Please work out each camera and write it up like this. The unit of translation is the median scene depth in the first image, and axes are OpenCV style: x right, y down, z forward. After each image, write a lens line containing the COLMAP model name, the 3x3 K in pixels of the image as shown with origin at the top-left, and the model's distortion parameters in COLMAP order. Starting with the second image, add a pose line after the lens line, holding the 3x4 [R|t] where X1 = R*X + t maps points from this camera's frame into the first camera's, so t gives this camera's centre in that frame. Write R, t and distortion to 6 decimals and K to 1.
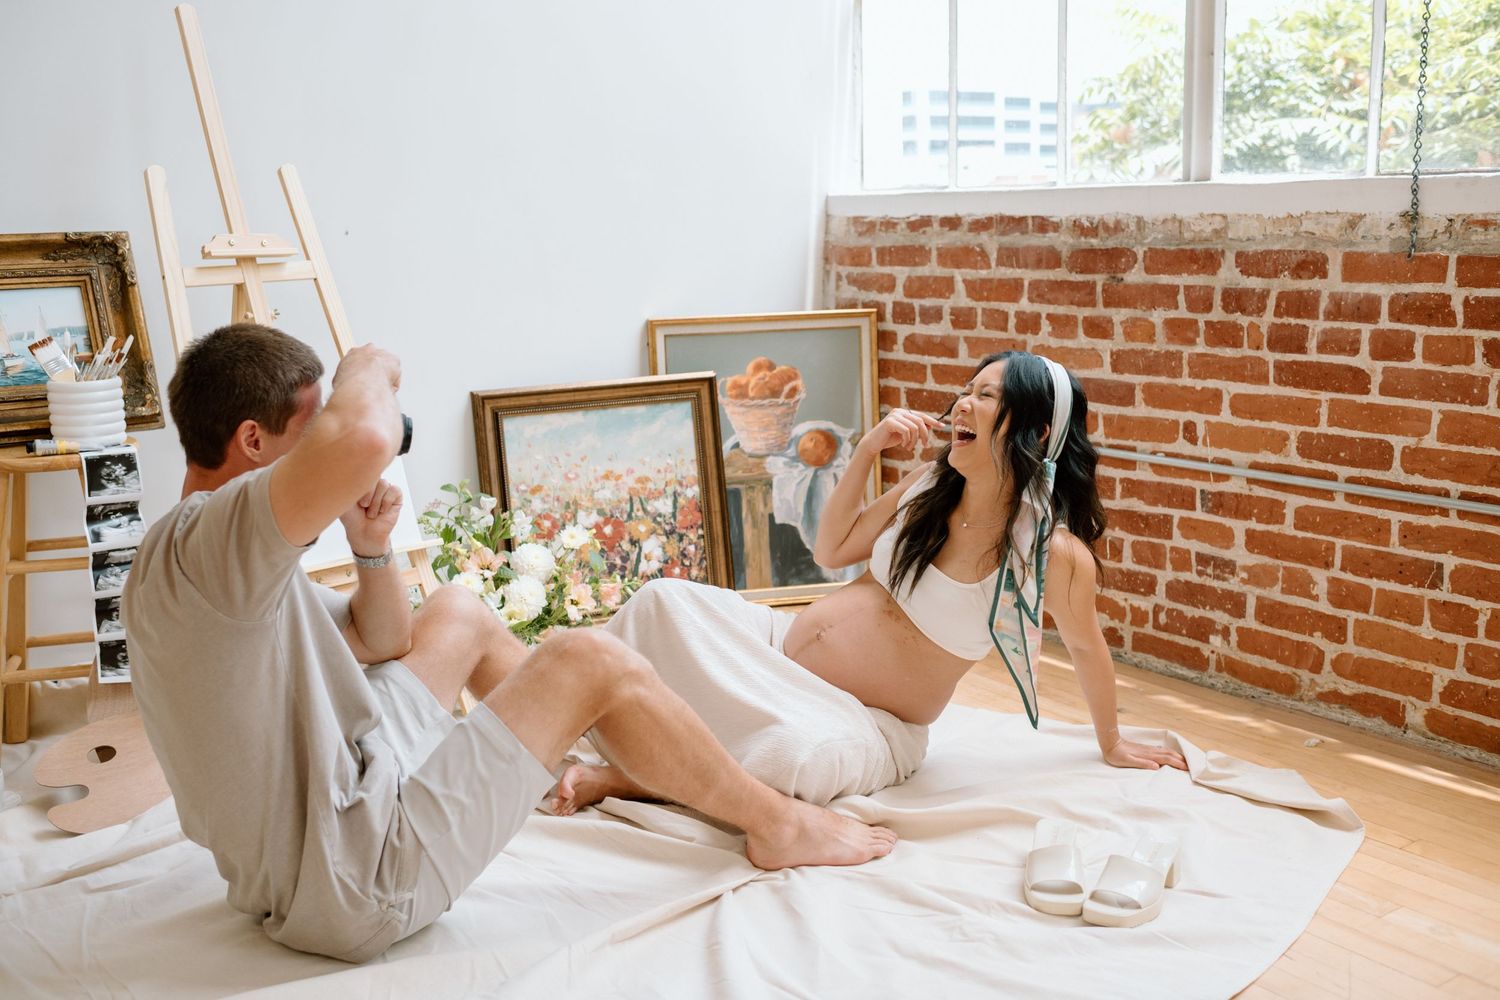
lens RADIAL K [[1515.6, 0, 759.0], [0, 1515.6, 479.5], [0, 0, 1]] dist [-0.039287, 0.000000]
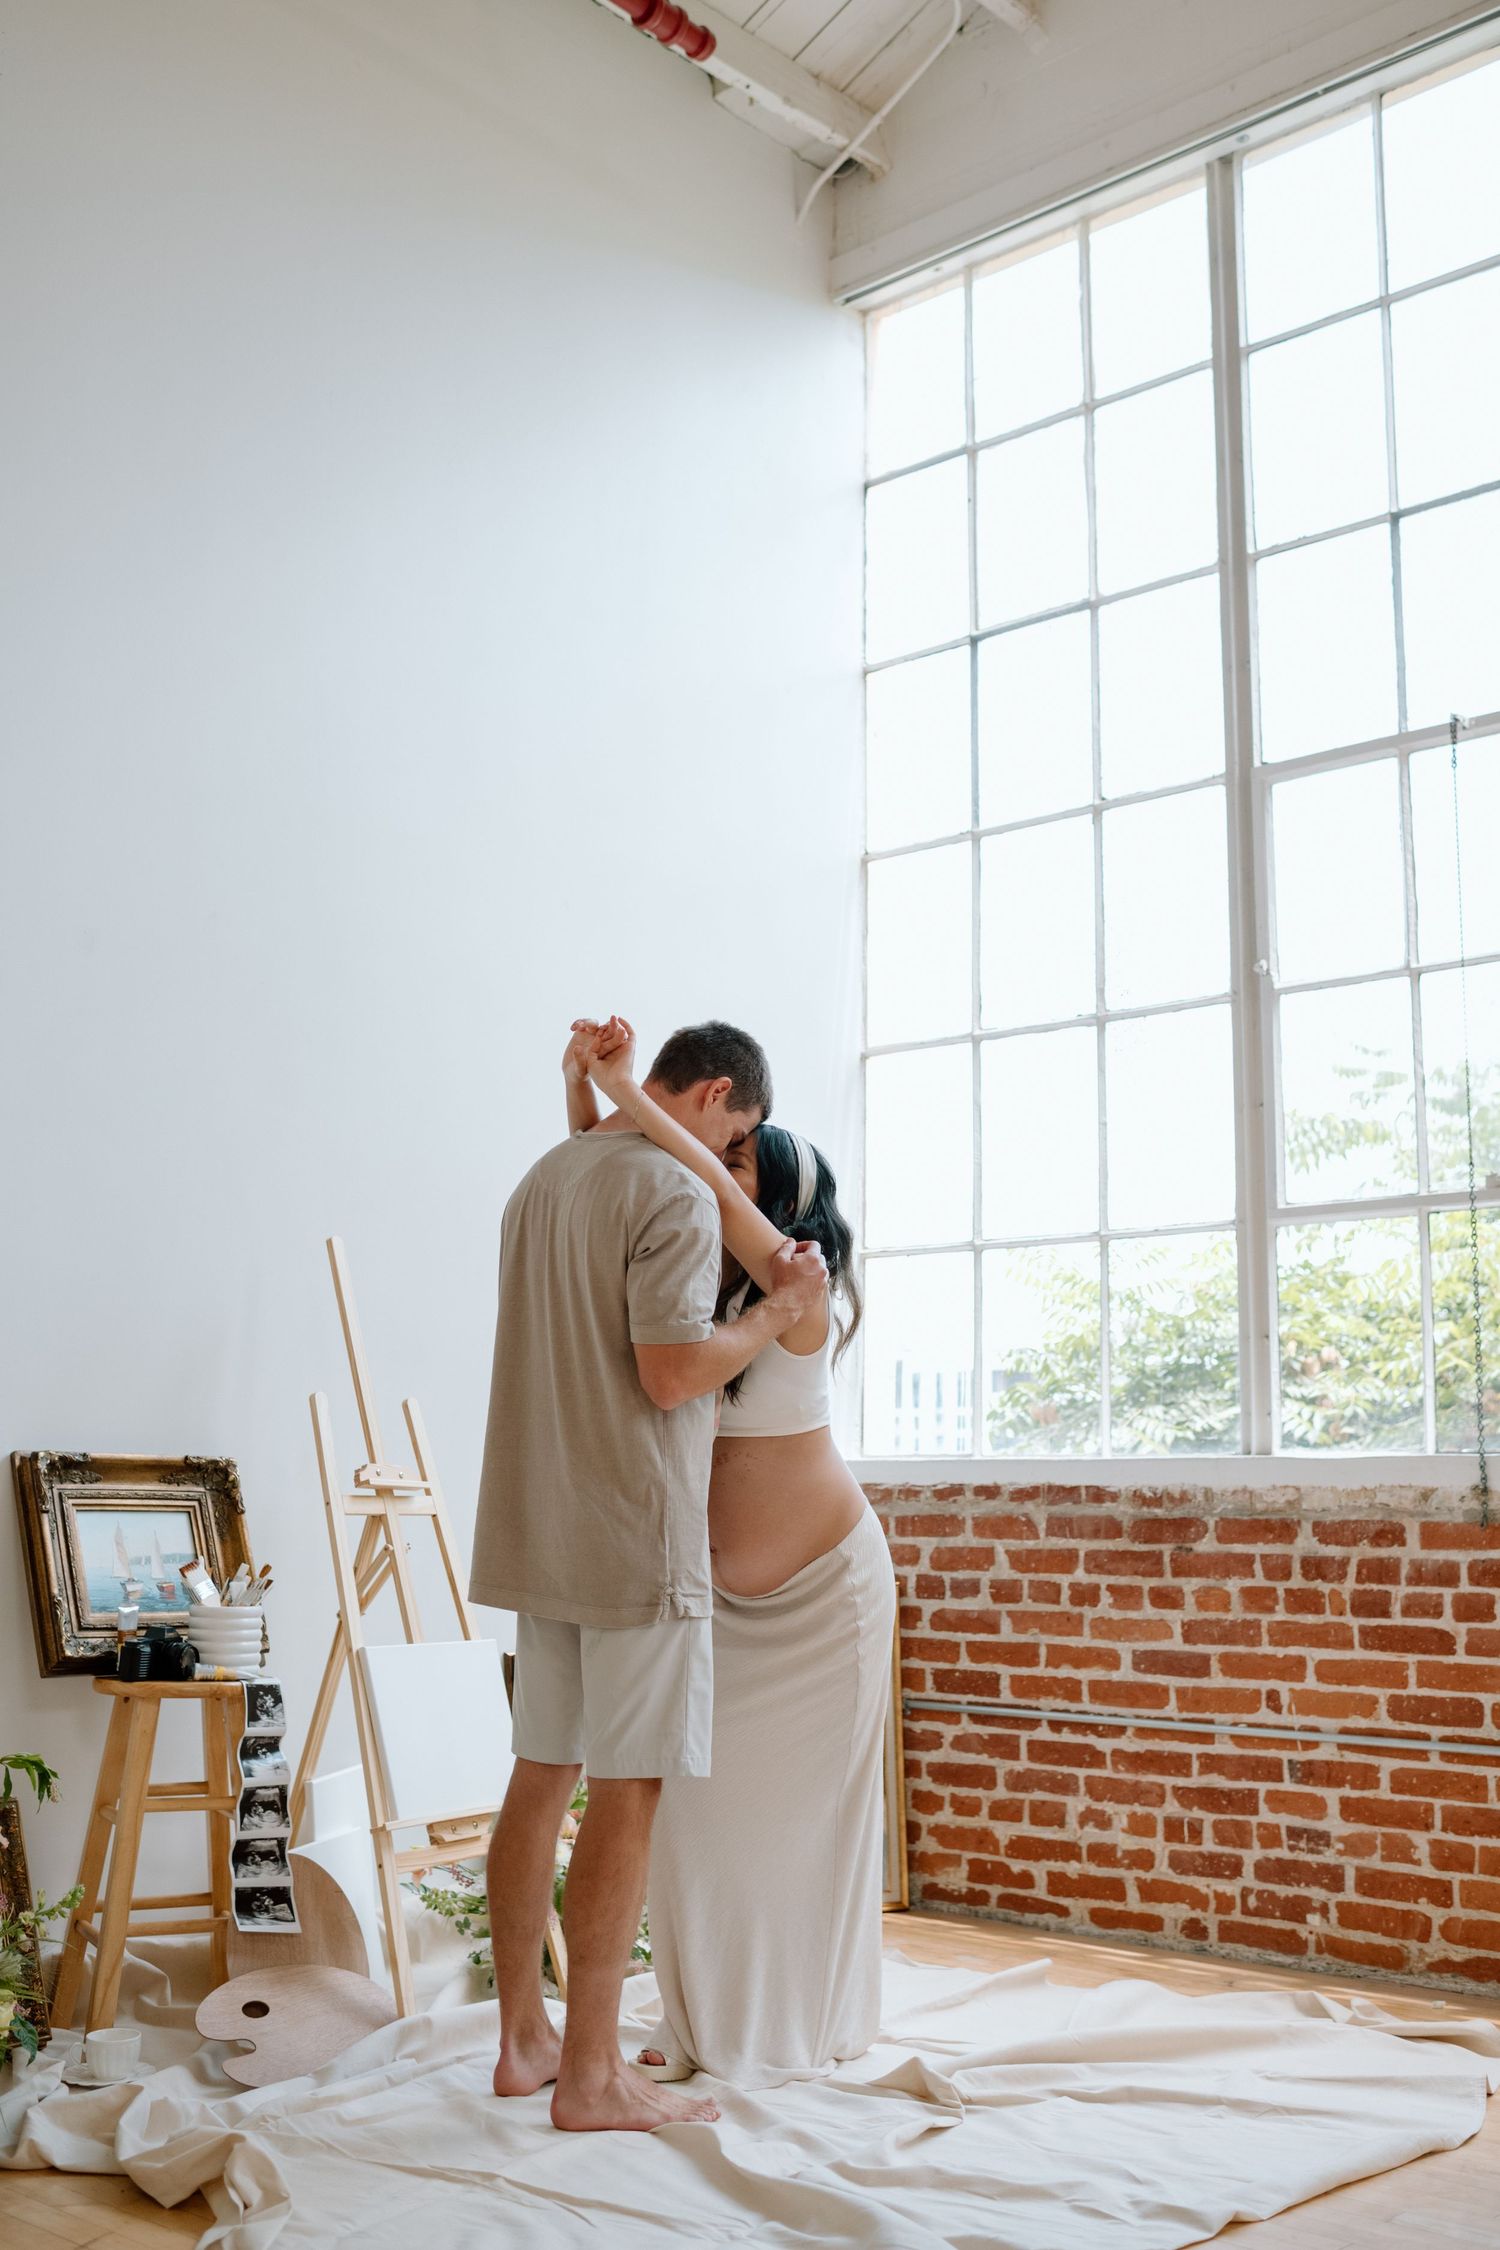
lens RADIAL K [[2273.5, 0, 742.2], [0, 2273.5, 1120.0], [0, 0, 1]] dist [-0.039287, 0.000000]
pose [[0.977539, 0.072650, 0.197836, -0.354815], [-0.000725, 0.939860, -0.341559, 0.109880], [-0.210752, 0.333744, 0.918803, -0.404441]]
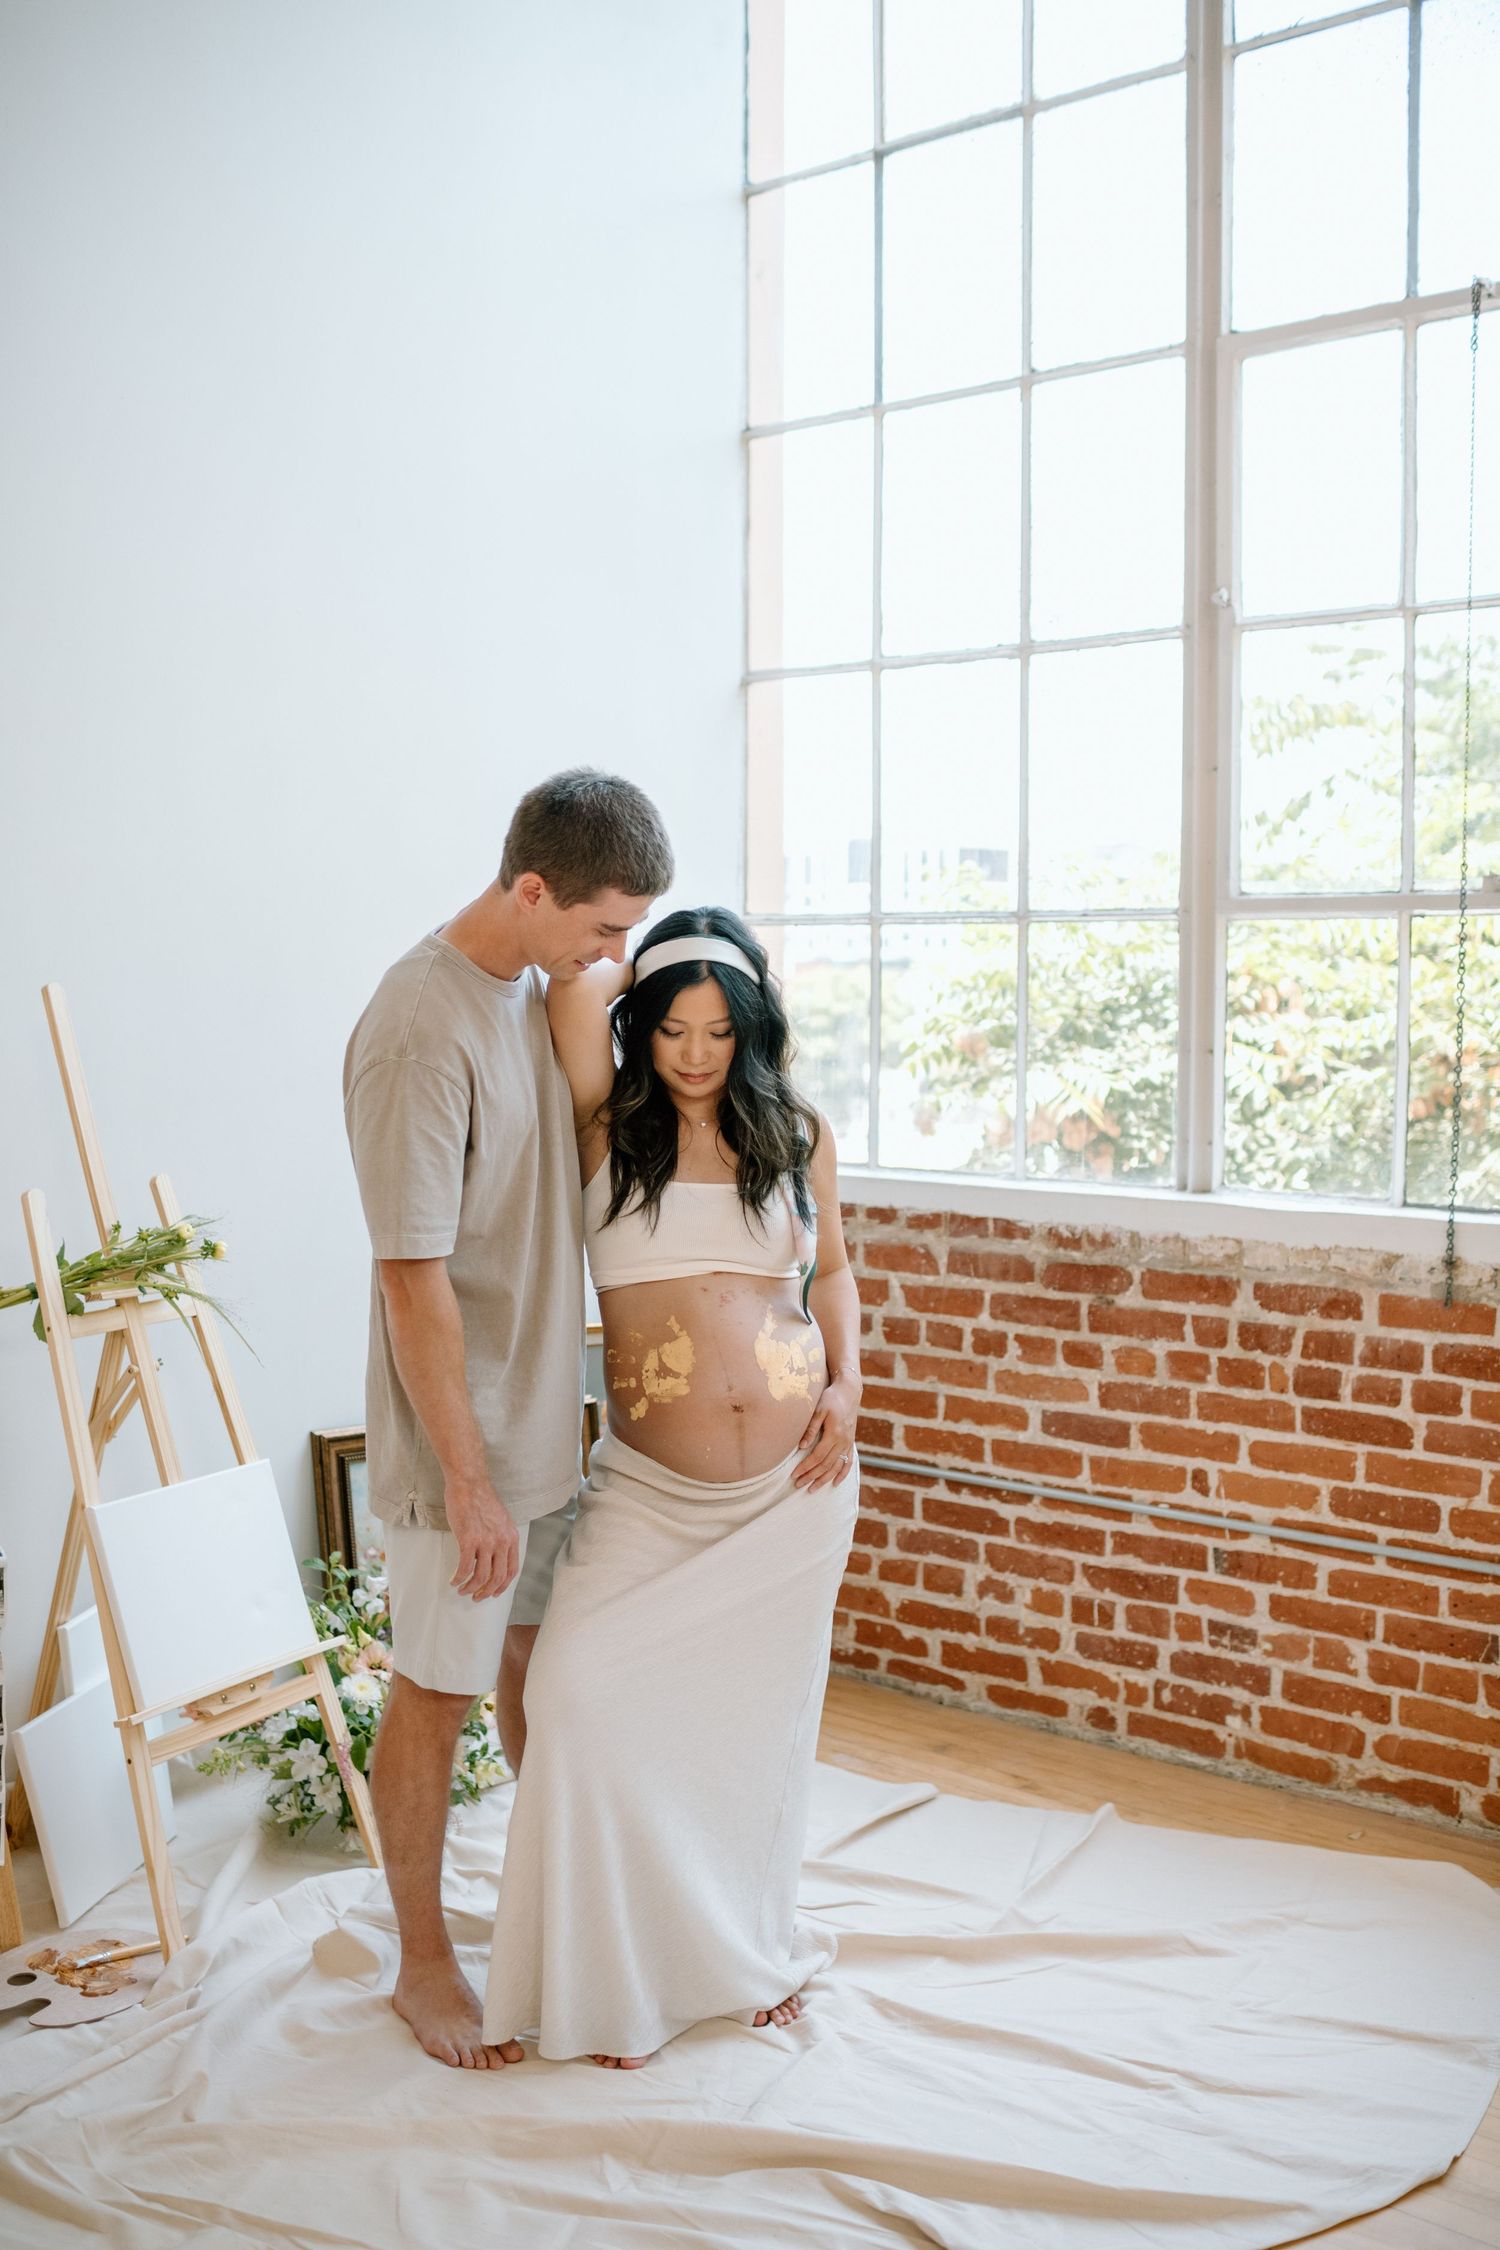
lens RADIAL K [[2273.5, 0, 761.9], [0, 2273.5, 1141.4], [0, 0, 1]] dist [-0.039287, 0.000000]
pose [[0.972324, 0.013949, 0.233219, -0.247520], [0.012795, 0.993539, -0.112768, -0.075008], [-0.233285, 0.112631, 0.965864, -0.213089]]
